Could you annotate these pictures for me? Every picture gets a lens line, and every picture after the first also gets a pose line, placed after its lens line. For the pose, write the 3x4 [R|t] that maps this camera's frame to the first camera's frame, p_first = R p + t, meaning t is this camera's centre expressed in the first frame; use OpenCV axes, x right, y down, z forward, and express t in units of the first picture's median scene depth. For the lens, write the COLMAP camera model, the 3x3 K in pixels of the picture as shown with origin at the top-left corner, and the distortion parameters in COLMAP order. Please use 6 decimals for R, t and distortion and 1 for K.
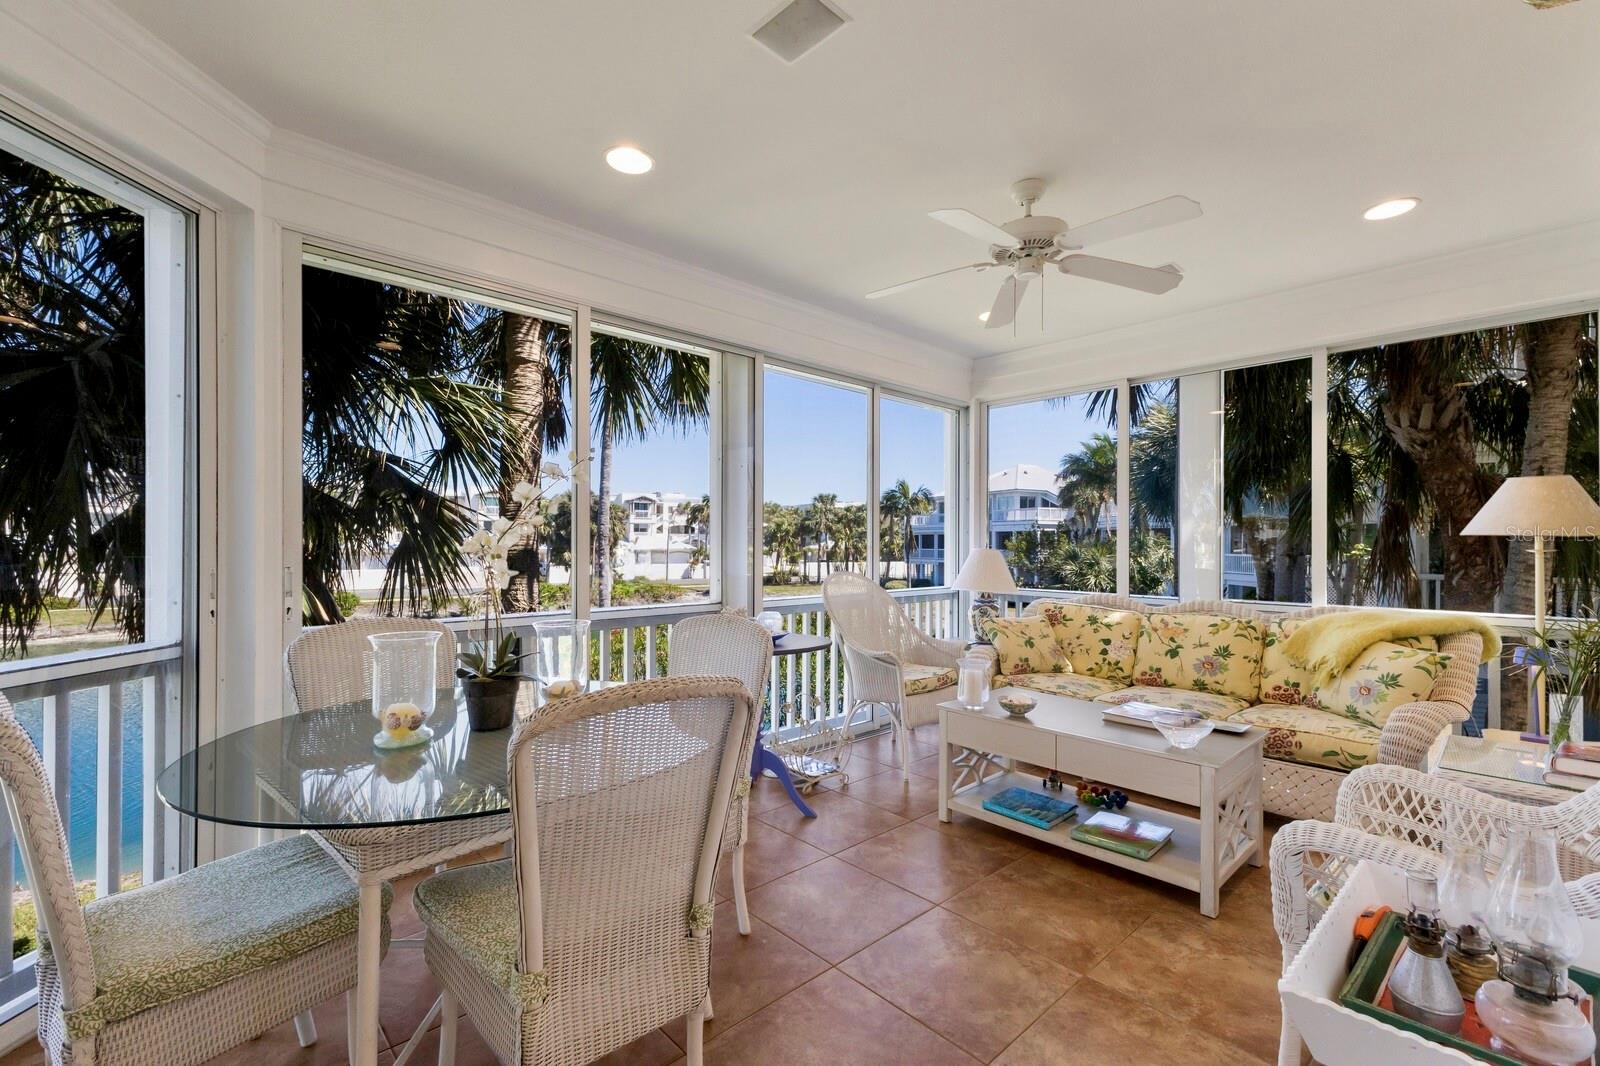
lens RADIAL K [[698.1, 0, 800.0], [0, 698.1, 533.0], [0, 0, 1]] dist [0.011585, 0.000029]
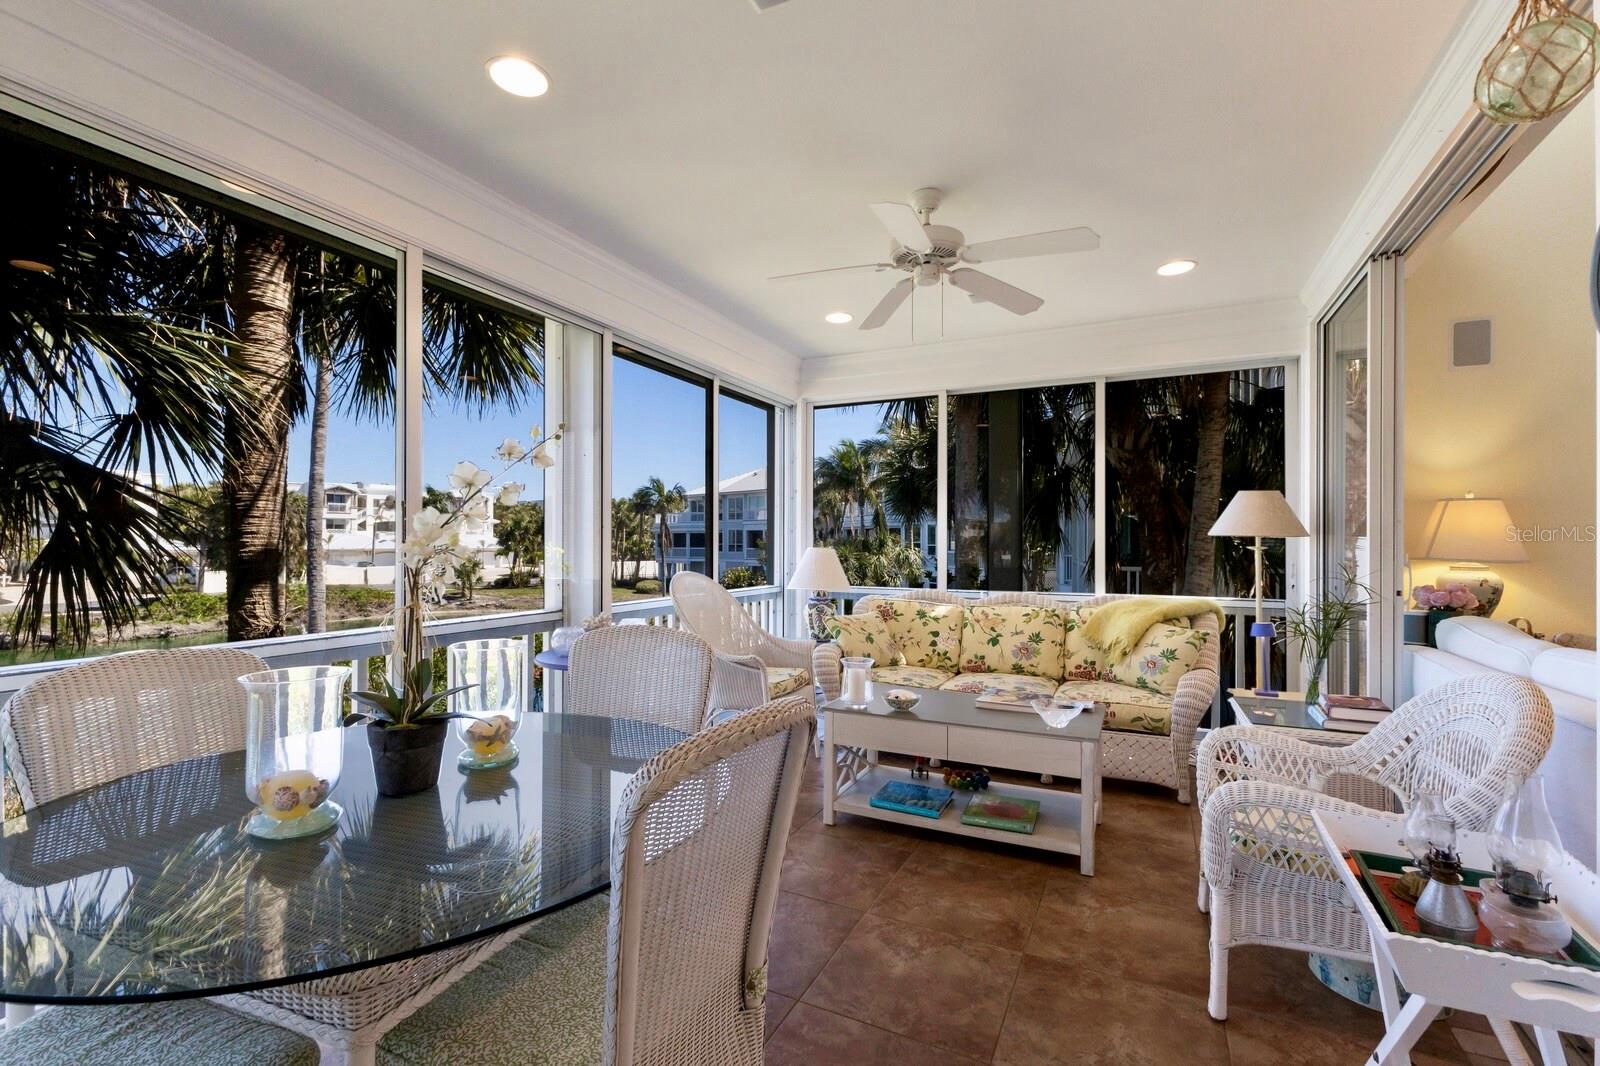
lens RADIAL K [[705.7, 0, 800.0], [0, 705.7, 533.0], [0, 0, 1]] dist [0.007772, -0.000478]
pose [[0.932899, 0.003802, 0.360117, -0.165306], [-0.004538, 0.999989, 0.001198, 0.000253], [-0.360109, -0.002751, 0.932906, 0.074380]]
